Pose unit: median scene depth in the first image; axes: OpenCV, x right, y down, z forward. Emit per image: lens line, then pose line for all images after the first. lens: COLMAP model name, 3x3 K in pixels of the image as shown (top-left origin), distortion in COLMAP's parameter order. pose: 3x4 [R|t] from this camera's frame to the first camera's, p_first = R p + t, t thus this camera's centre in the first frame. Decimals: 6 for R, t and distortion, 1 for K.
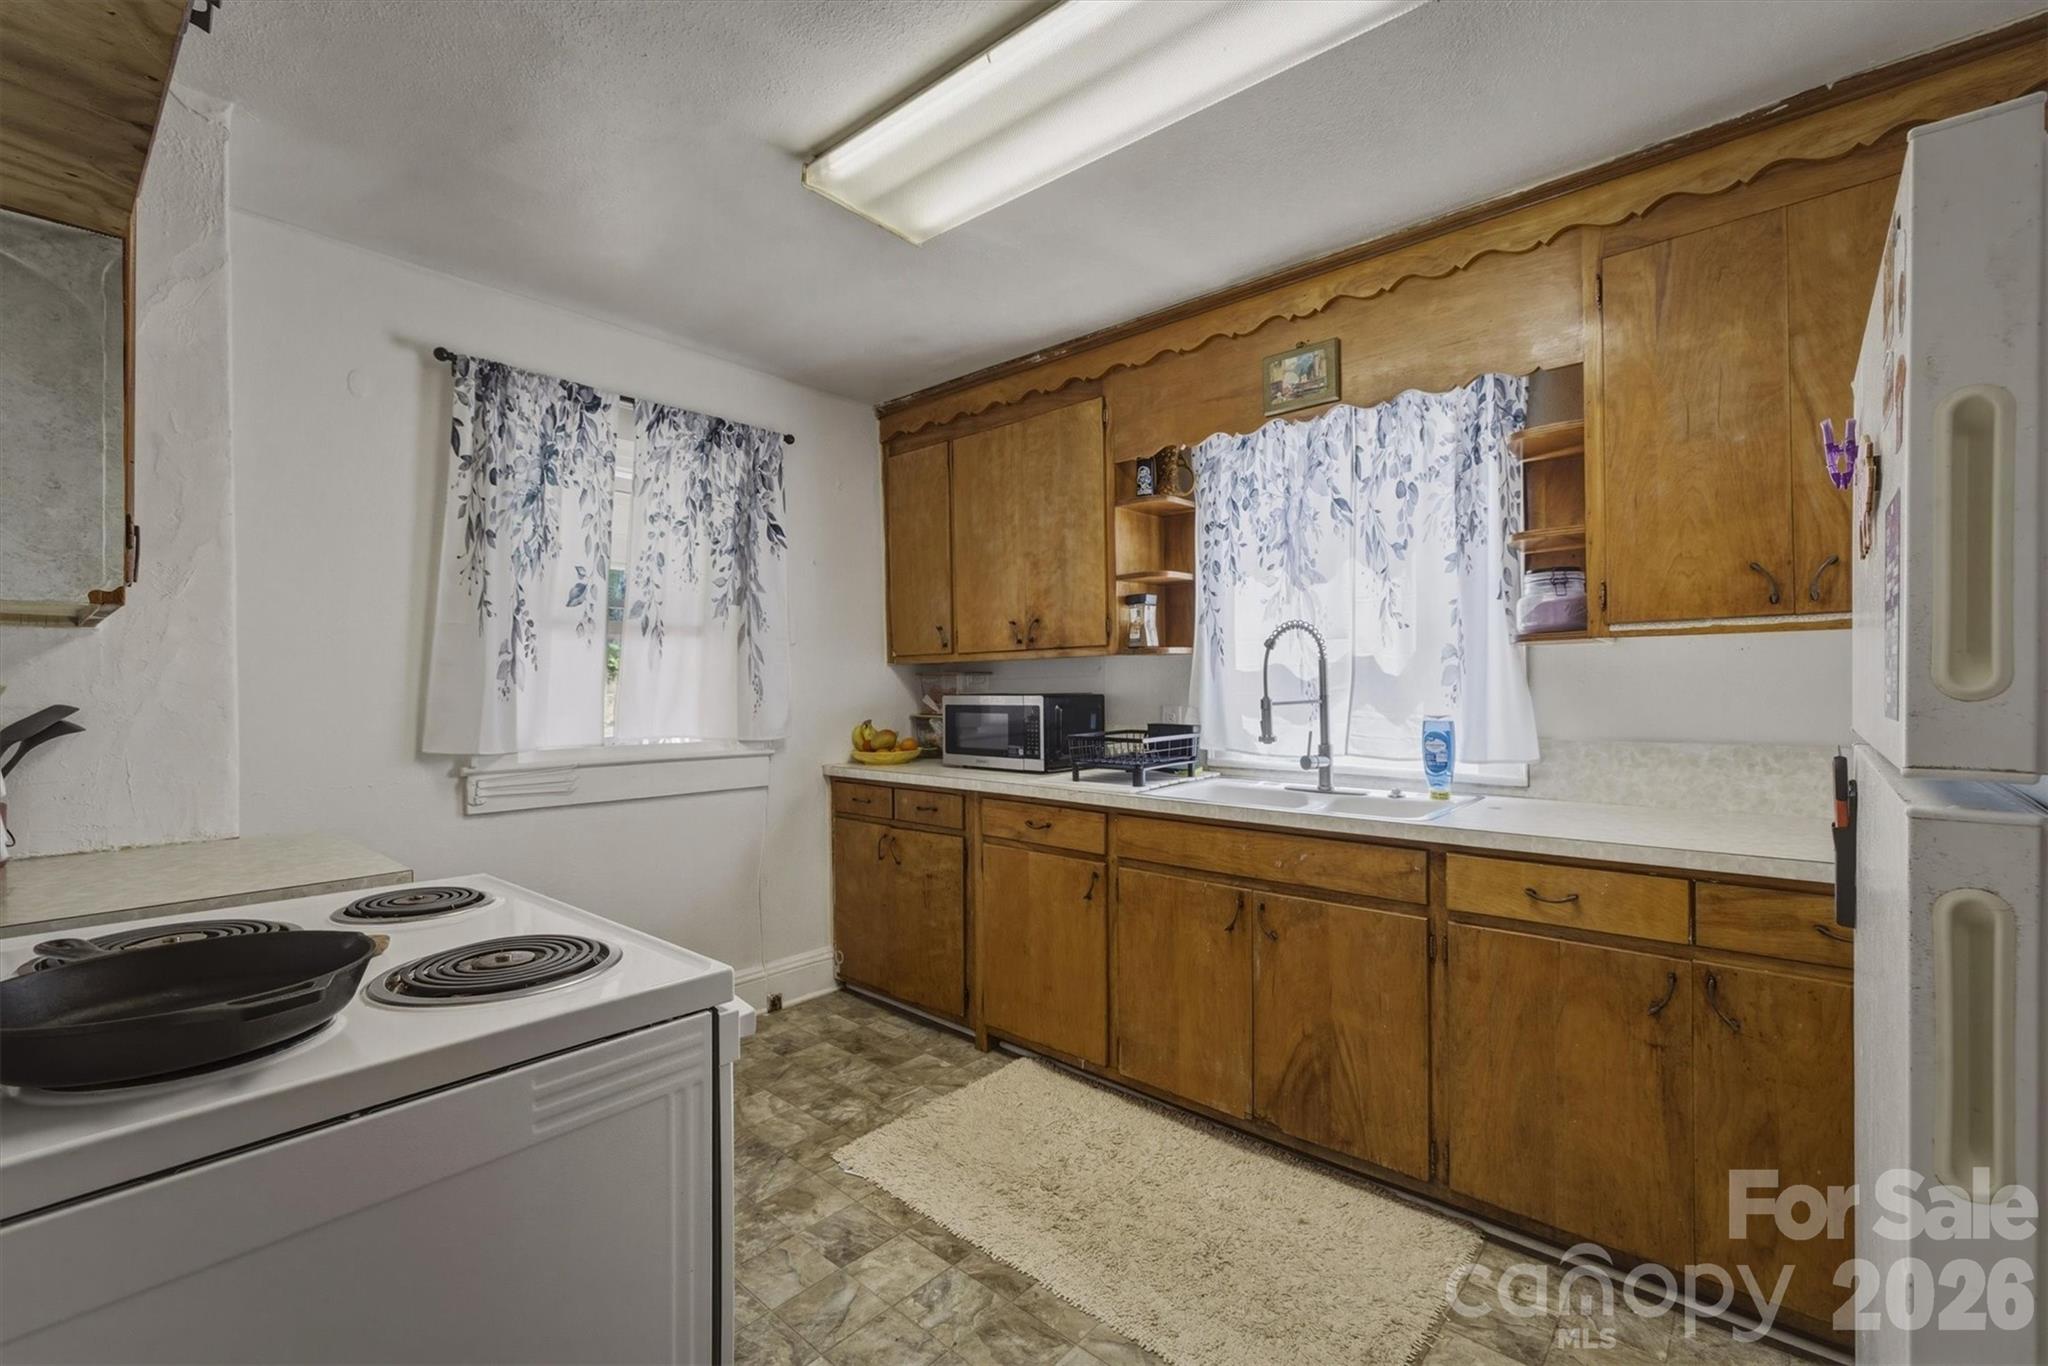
lens RADIAL K [[899.6, 0, 1027.9], [0, 899.6, 700.8], [0, 0, 1]] dist [0.000362, -0.000182]
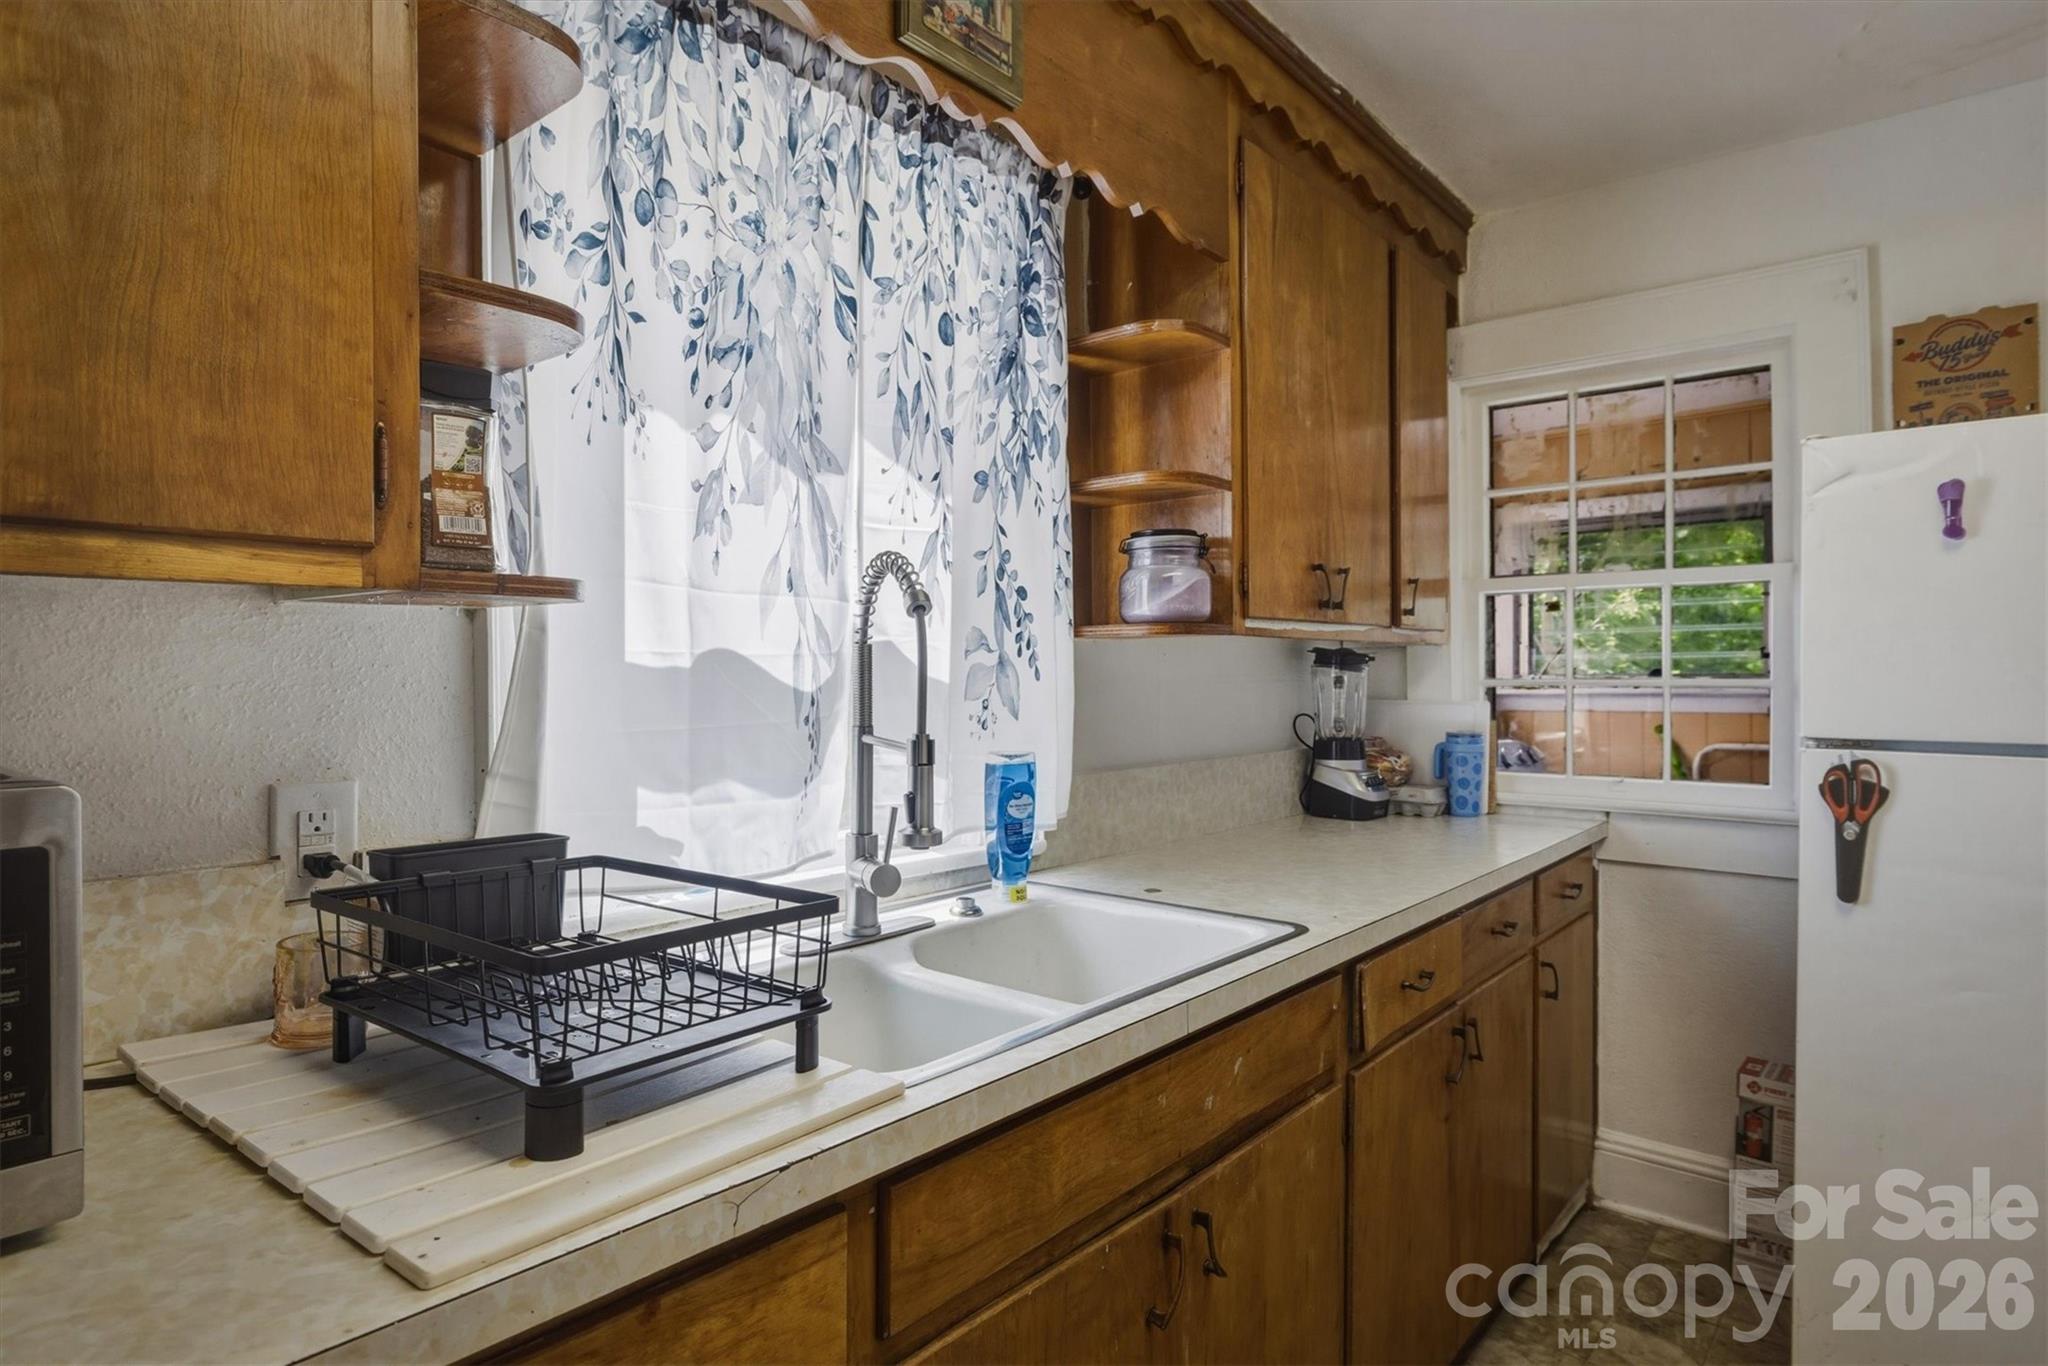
lens RADIAL K [[1103.7, 0, 1024.0], [0, 1103.7, 683.0], [0, 0, 1]] dist [-0.000628, 0.000023]
pose [[-0.013463, 0.000764, 0.999909, -0.230788], [0.015638, 0.999878, -0.000553, -0.024560], [-0.999787, 0.015629, -0.013474, 0.942199]]
